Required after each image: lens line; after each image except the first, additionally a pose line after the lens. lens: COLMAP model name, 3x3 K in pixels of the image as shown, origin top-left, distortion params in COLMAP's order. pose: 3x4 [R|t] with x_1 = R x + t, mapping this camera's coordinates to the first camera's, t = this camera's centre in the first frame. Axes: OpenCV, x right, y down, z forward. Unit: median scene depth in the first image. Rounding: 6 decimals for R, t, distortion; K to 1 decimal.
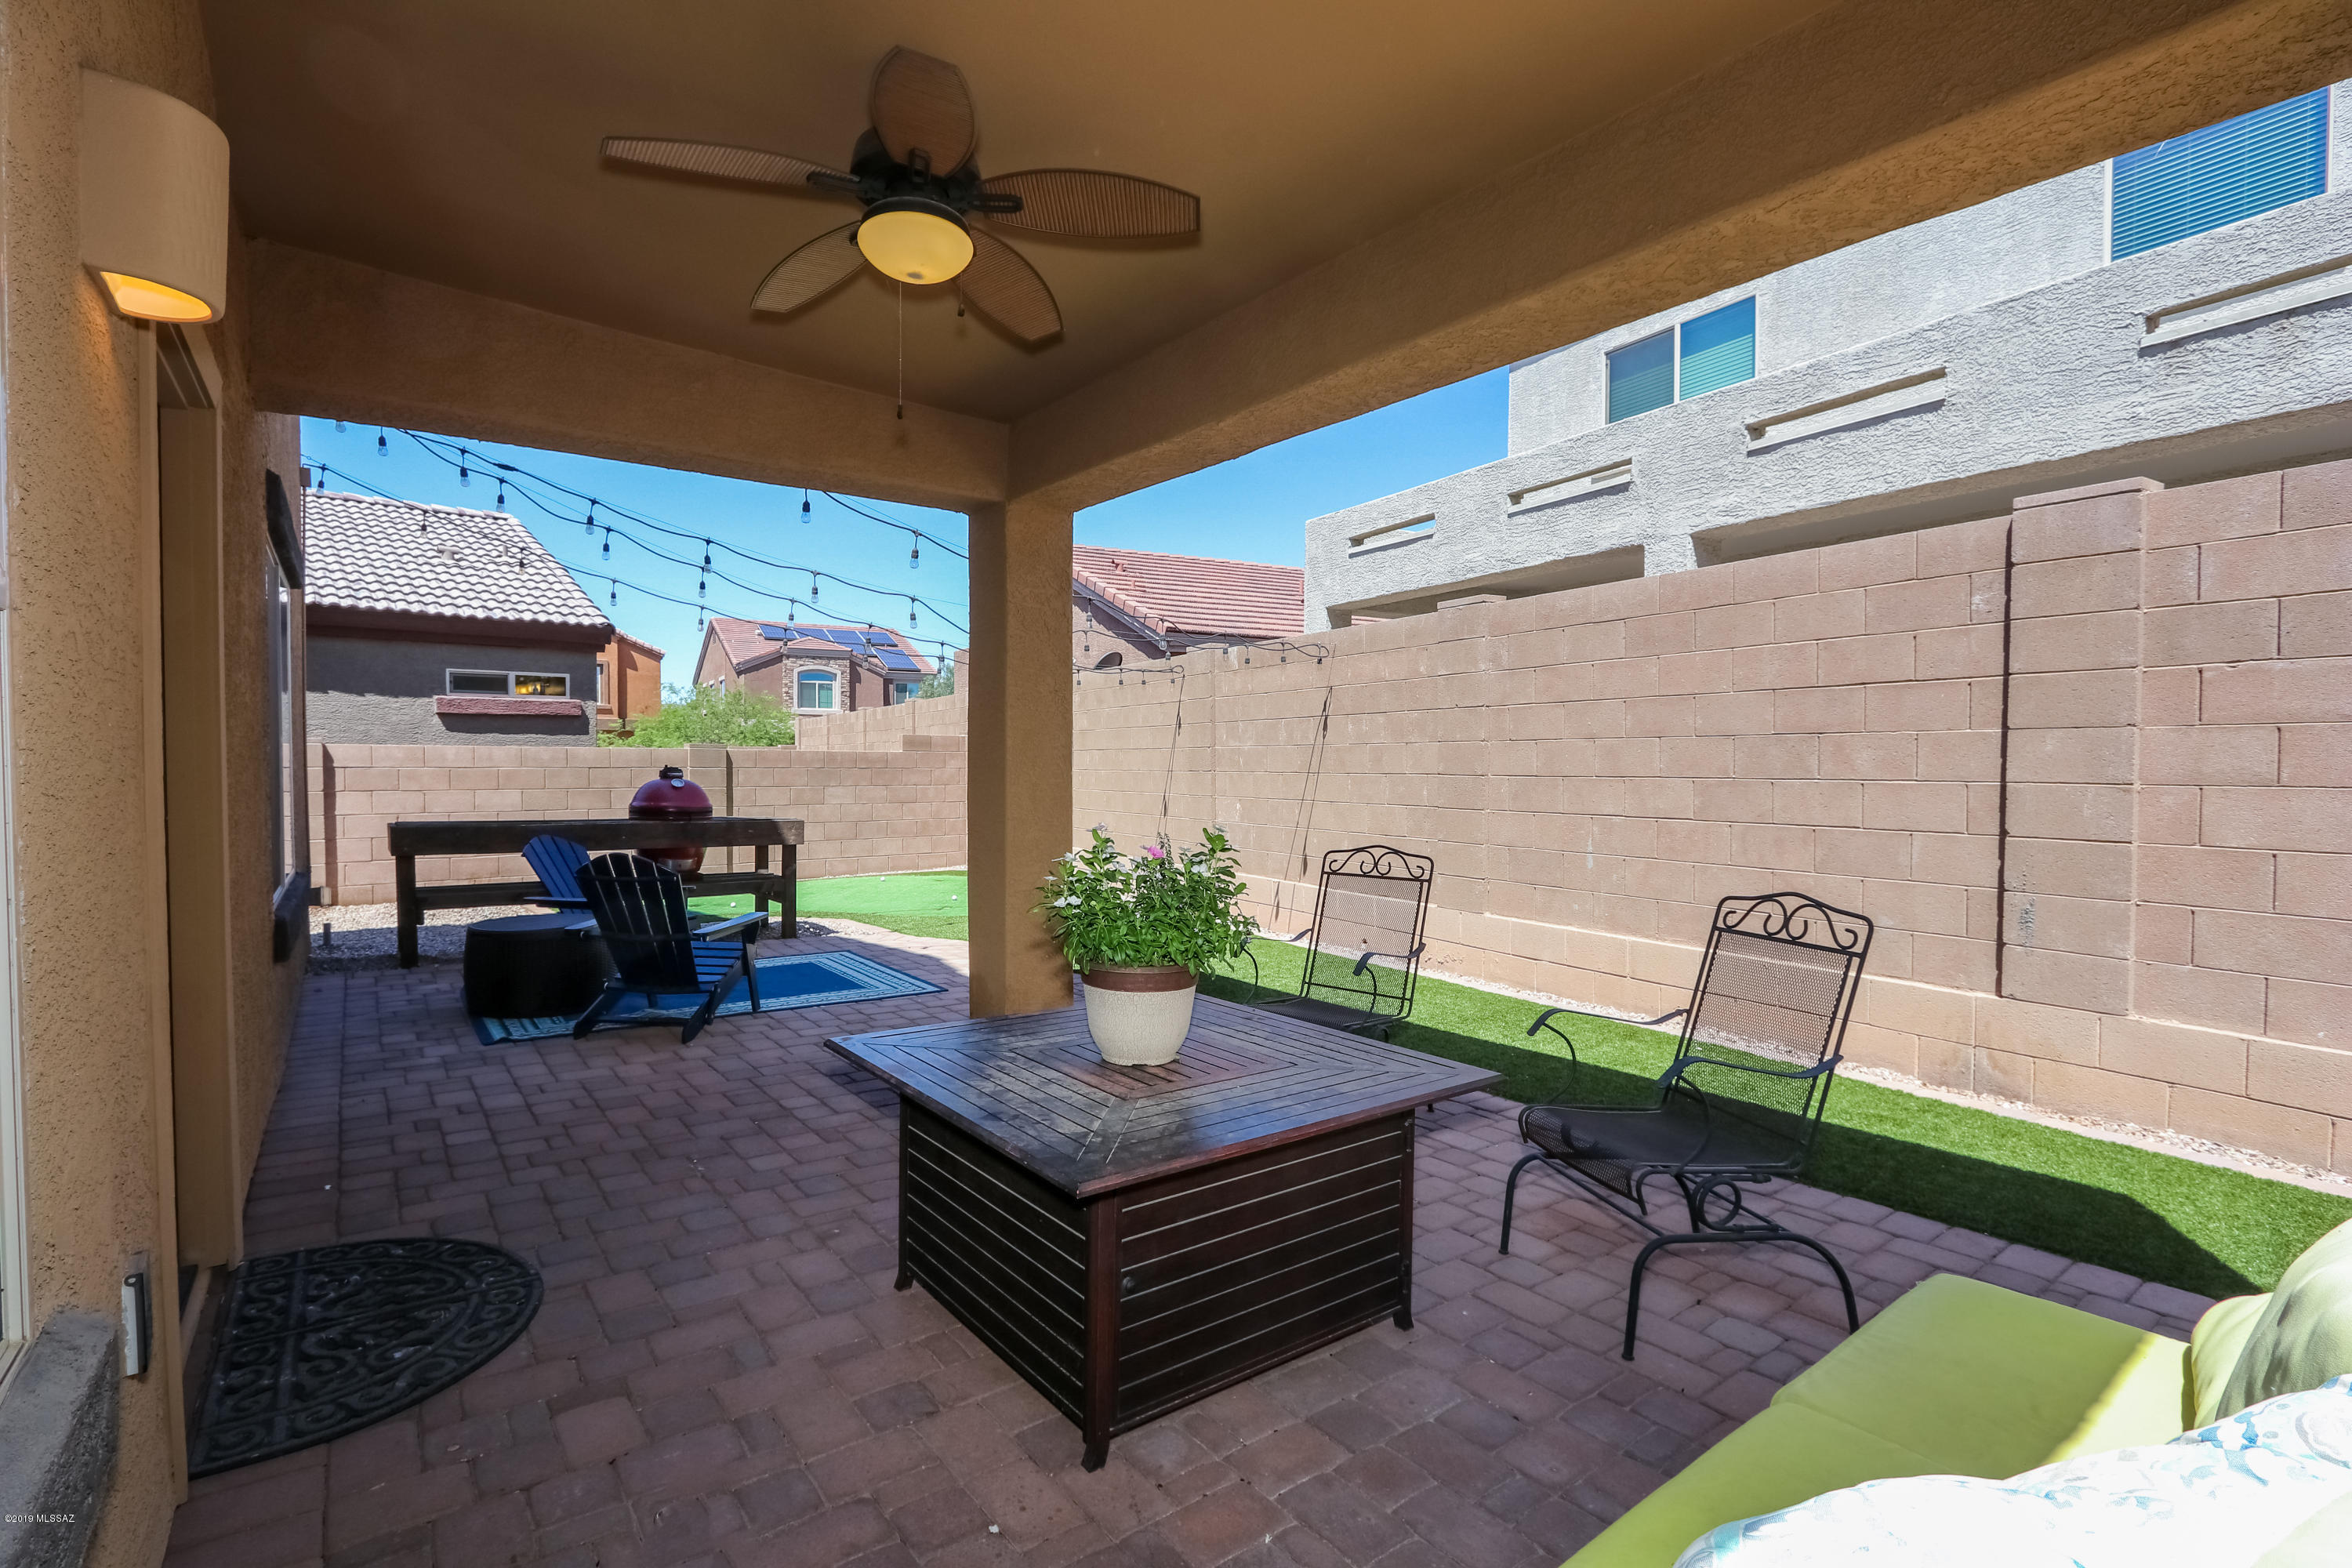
lens RADIAL K [[1090.6, 0, 1150.9], [0, 1090.6, 791.5], [0, 0, 1]] dist [-0.014603, 0.001035]
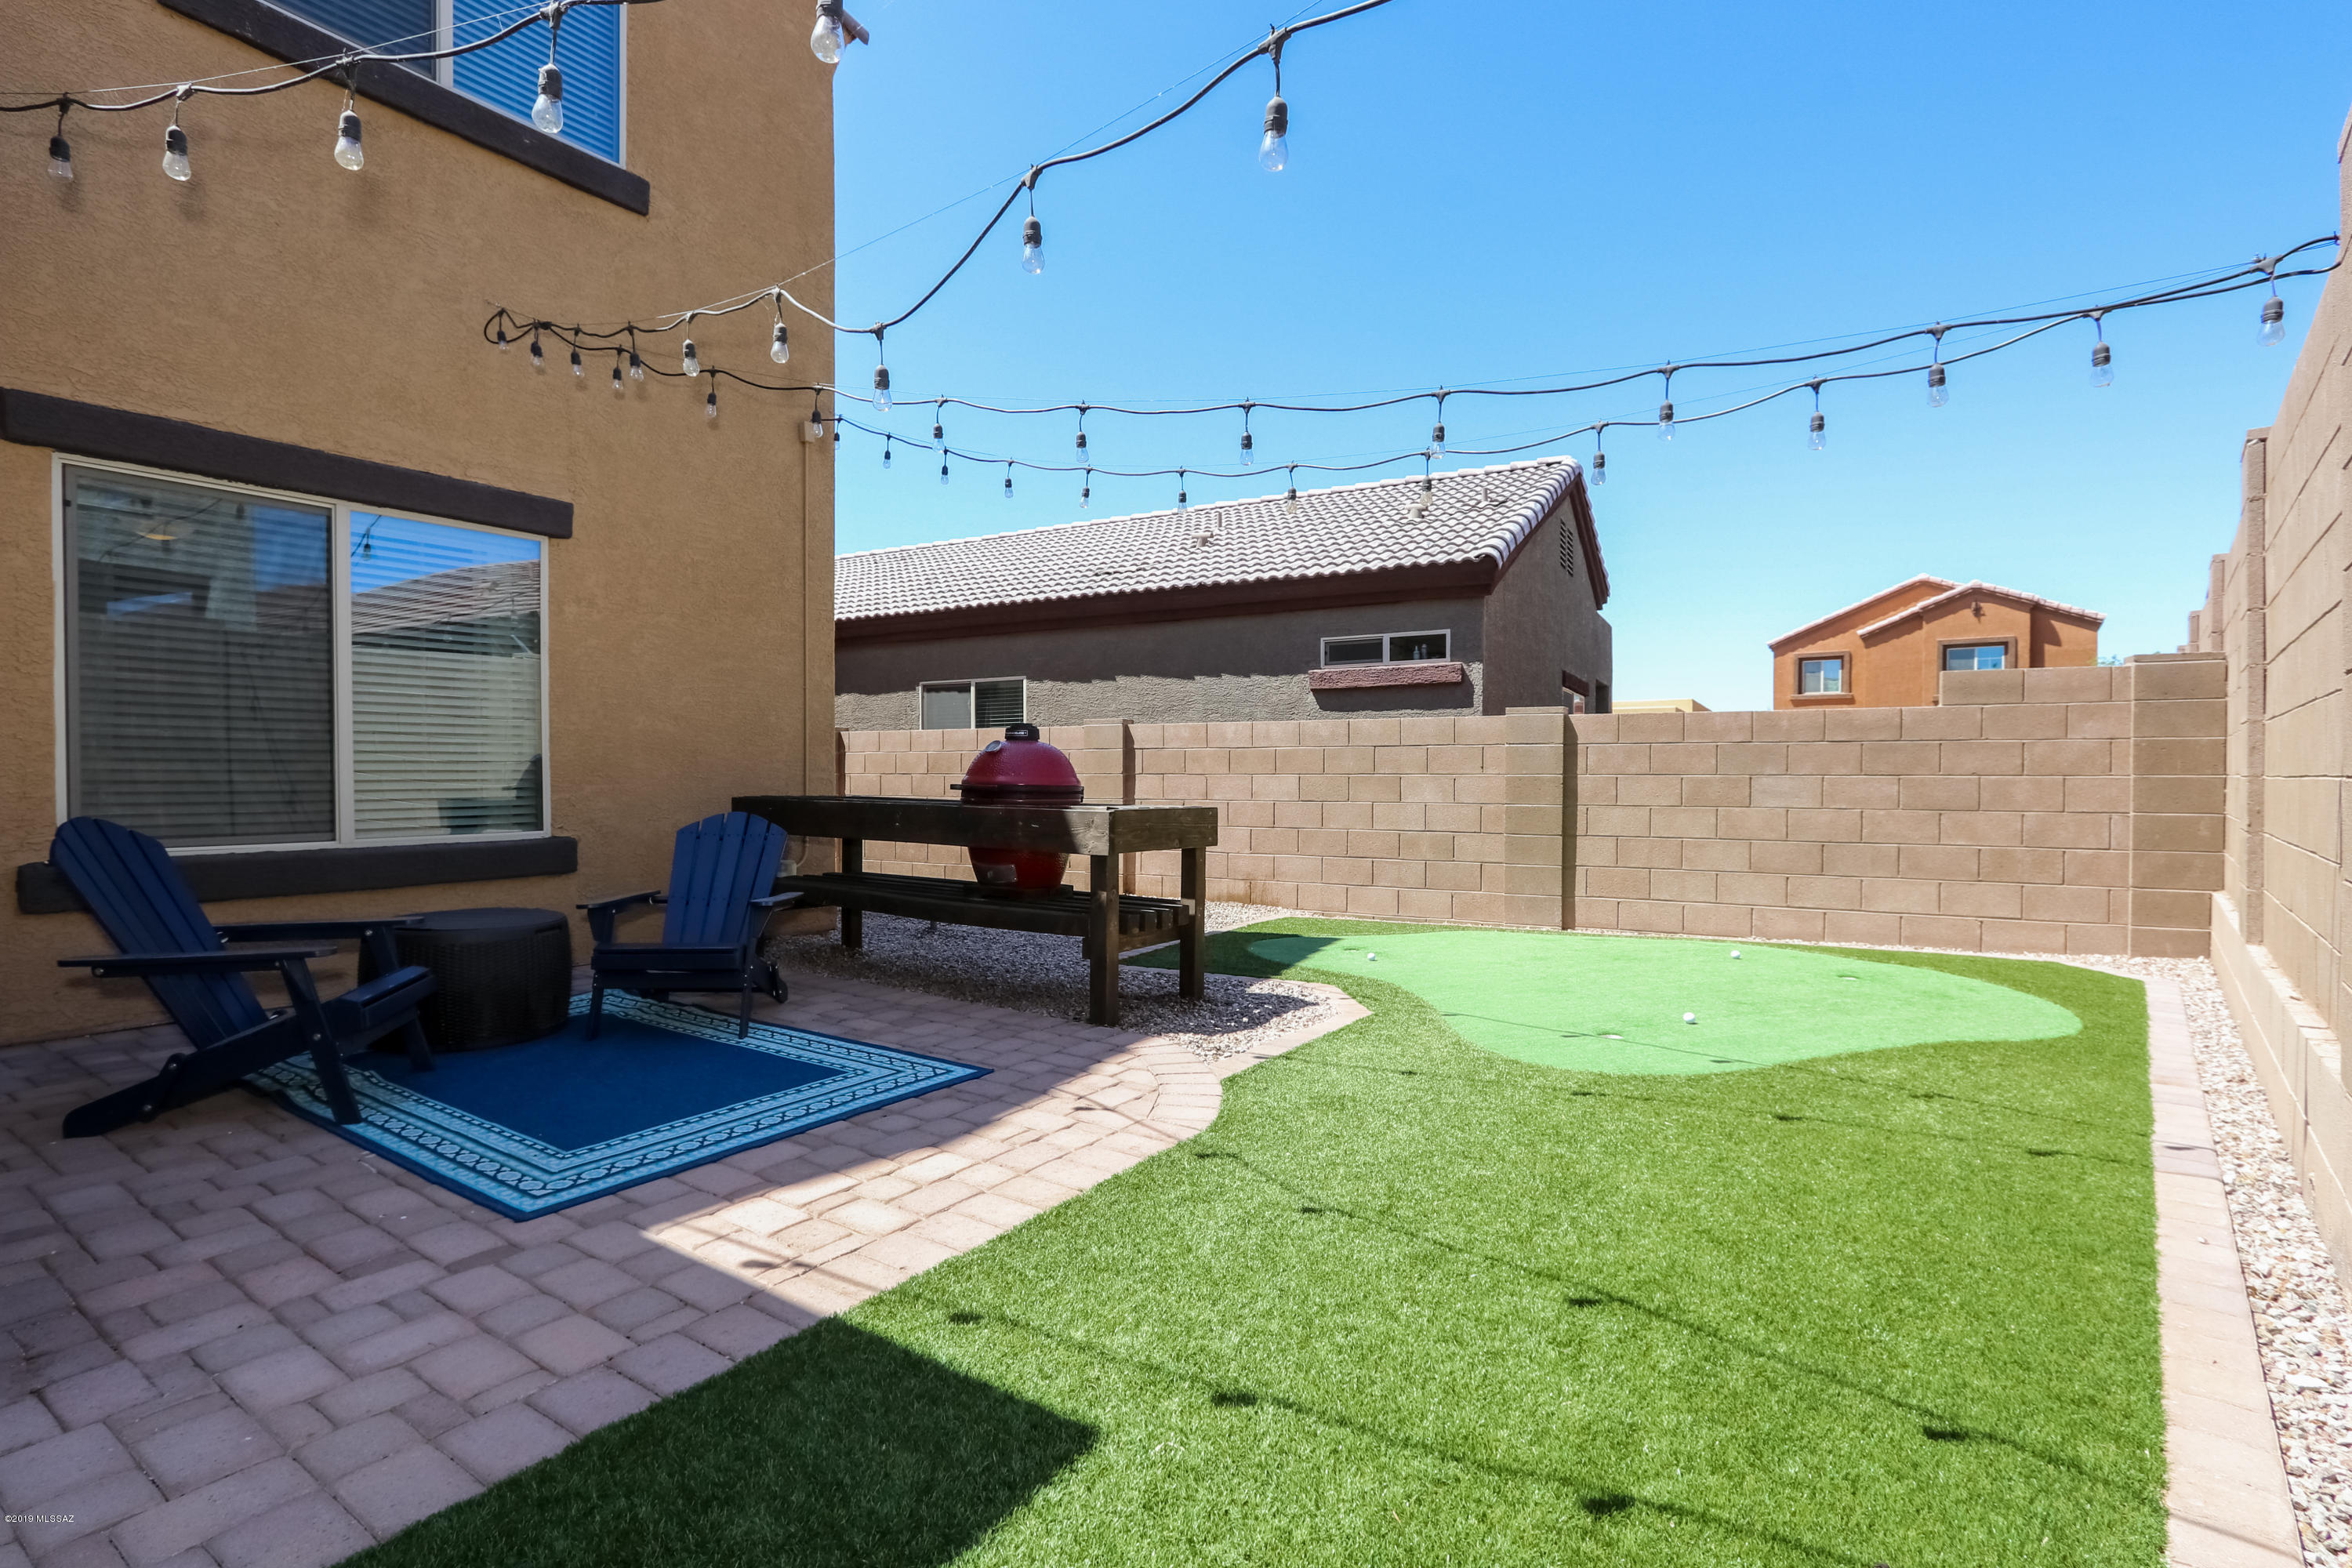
lens RADIAL K [[1088.7, 0, 1146.5], [0, 1088.7, 792.7], [0, 0, 1]] dist [-0.016661, 0.001269]
pose [[0.326988, 0.012727, -0.944943, 0.130794], [-0.021794, 0.999745, 0.005923, 0.008510], [0.944777, 0.018658, 0.327182, 0.567971]]
